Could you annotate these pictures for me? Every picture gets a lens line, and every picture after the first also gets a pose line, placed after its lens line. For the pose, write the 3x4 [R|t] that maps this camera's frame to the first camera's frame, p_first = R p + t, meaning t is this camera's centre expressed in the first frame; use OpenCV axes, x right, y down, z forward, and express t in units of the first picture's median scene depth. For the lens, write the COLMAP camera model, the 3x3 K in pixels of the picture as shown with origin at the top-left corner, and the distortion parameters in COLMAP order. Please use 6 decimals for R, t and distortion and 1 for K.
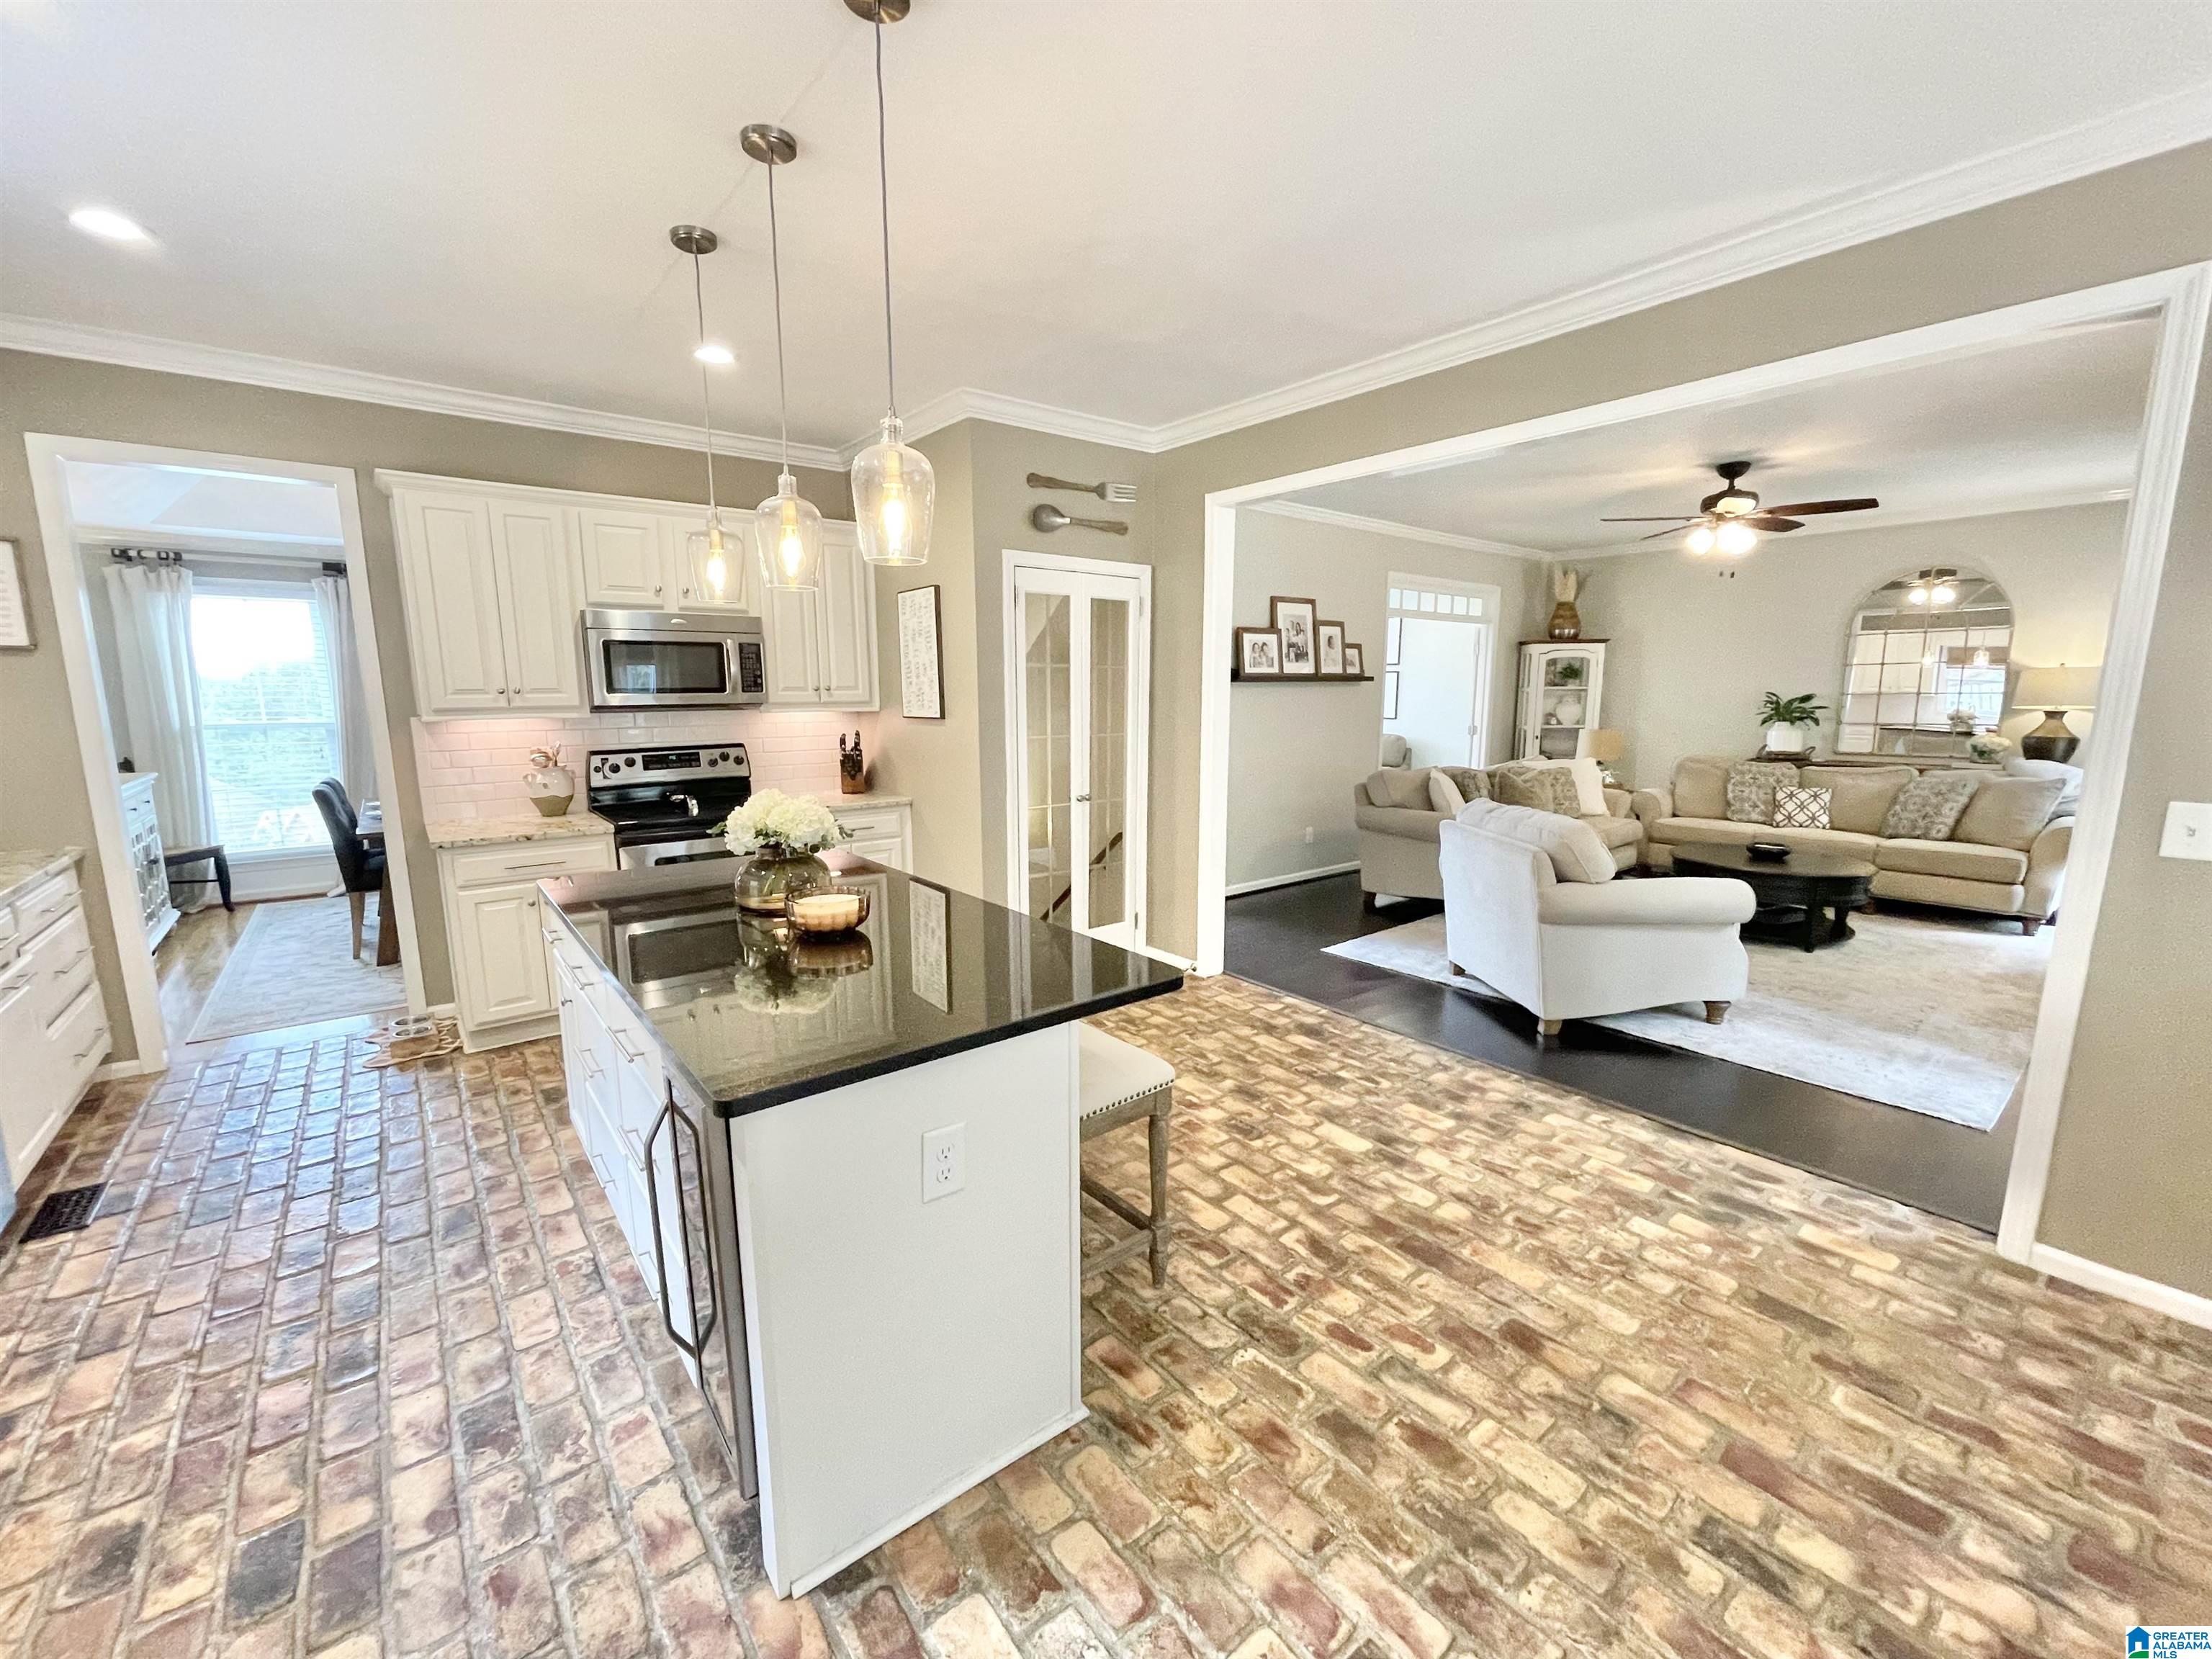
lens RADIAL K [[897.6, 0, 1096.9], [0, 897.6, 837.7], [0, 0, 1]] dist [-0.000308, -0.000989]
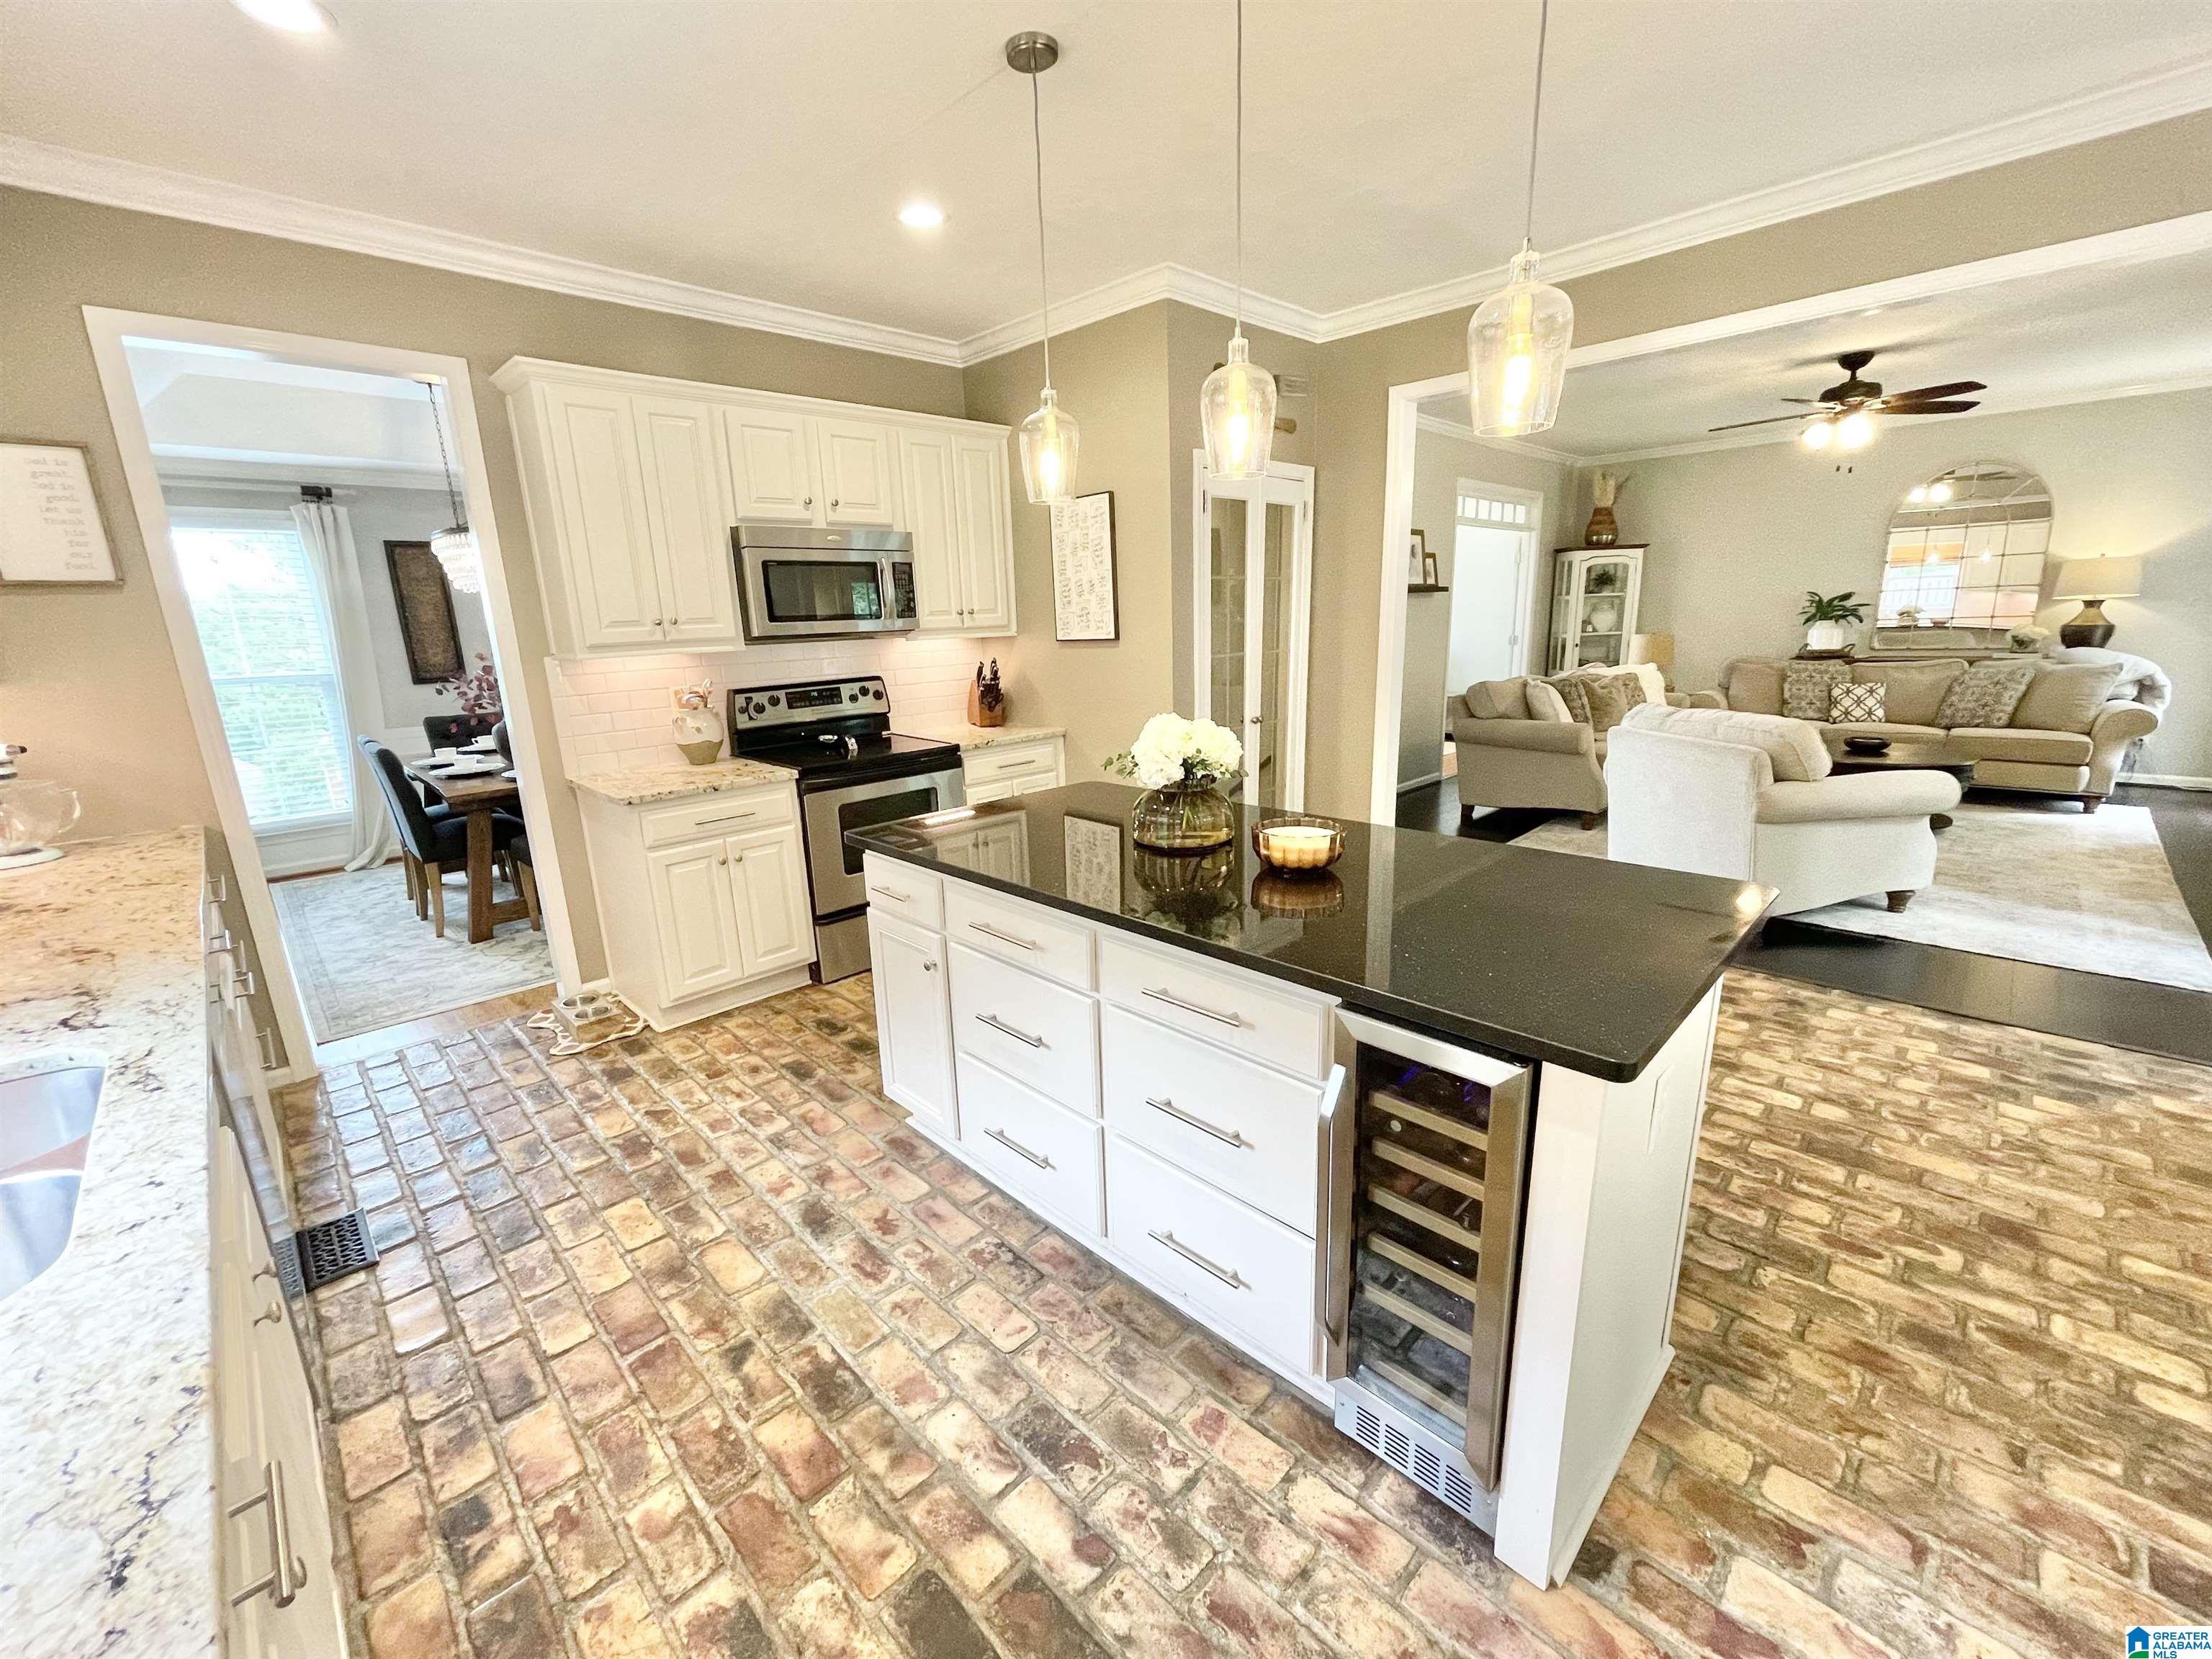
lens RADIAL K [[897.6, 0, 1095.9], [0, 897.6, 836.8], [0, 0, 1]] dist [-0.000308, -0.000989]
pose [[0.994157, -0.054856, 0.092968, -0.348501], [0.047705, 0.995853, 0.077465, -0.003066], [-0.096832, -0.072577, 0.992651, 0.079320]]
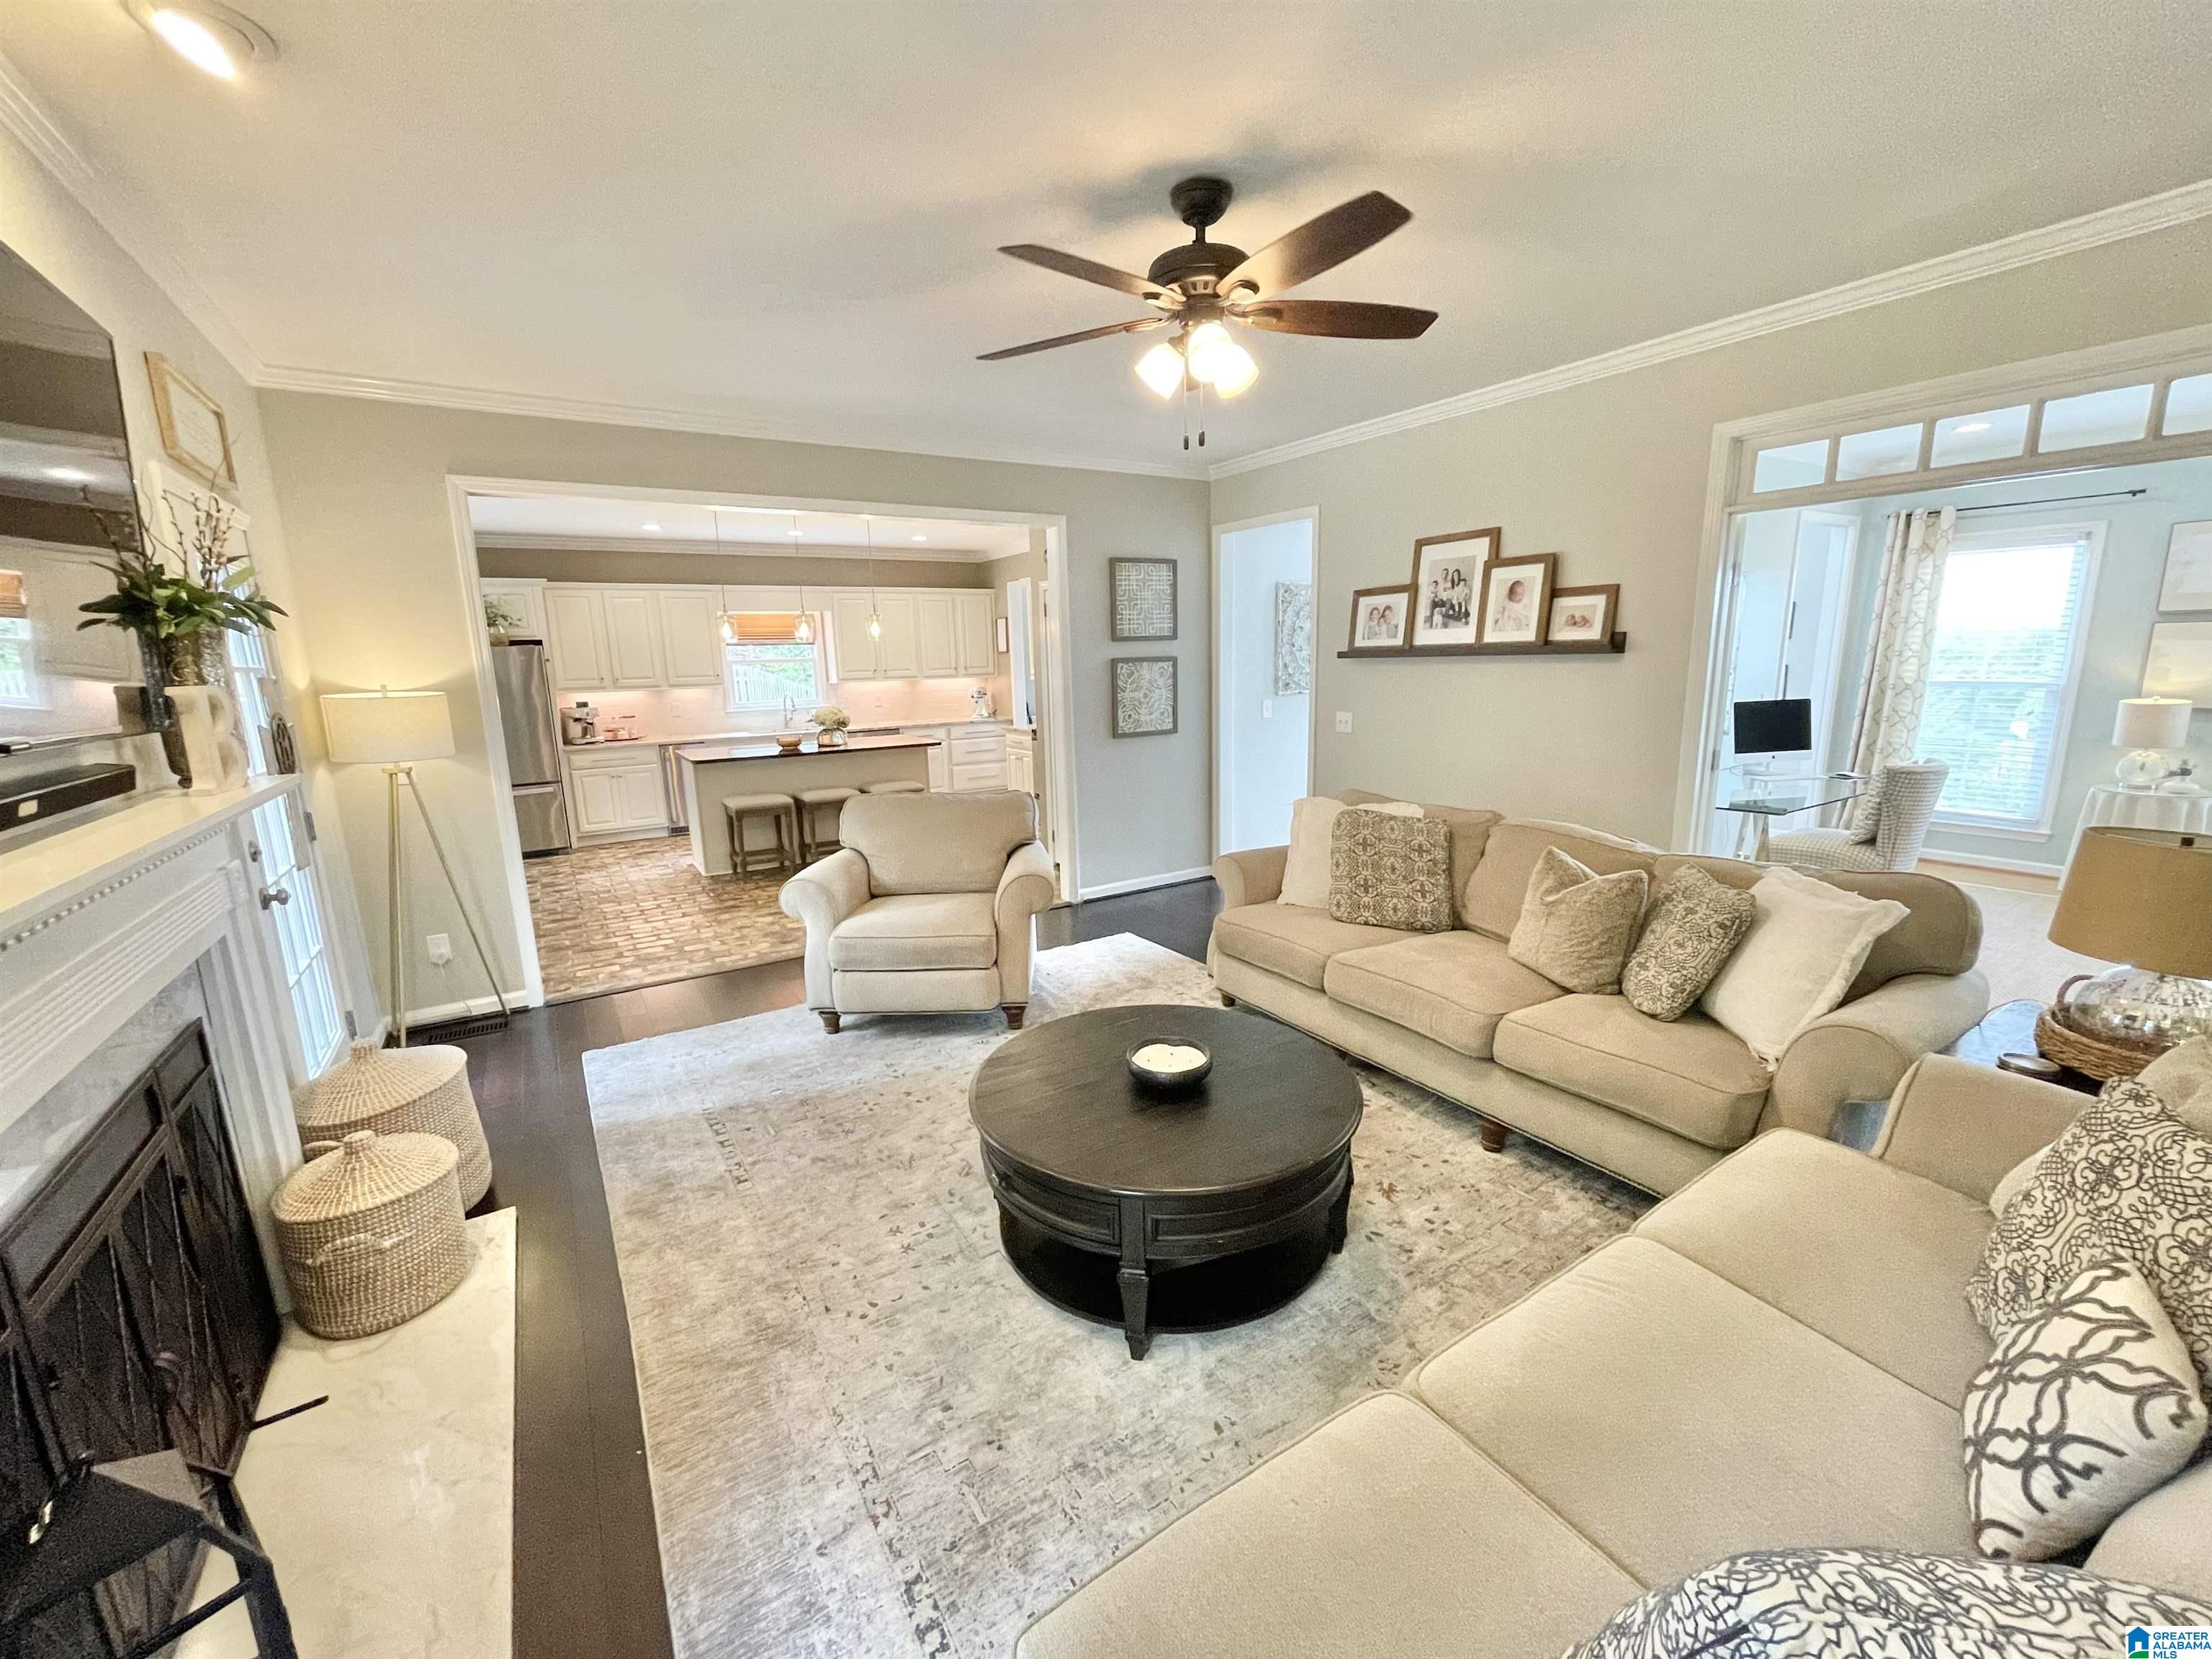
lens RADIAL K [[897.6, 0, 1093.6], [0, 897.6, 837.1], [0, 0, 1]] dist [-0.000308, -0.000989]
pose [[-0.113487, 0.202885, -0.972604, 1.712315], [-0.139073, 0.966047, 0.217745, -0.272471], [0.983758, 0.159974, -0.081418, 1.453965]]
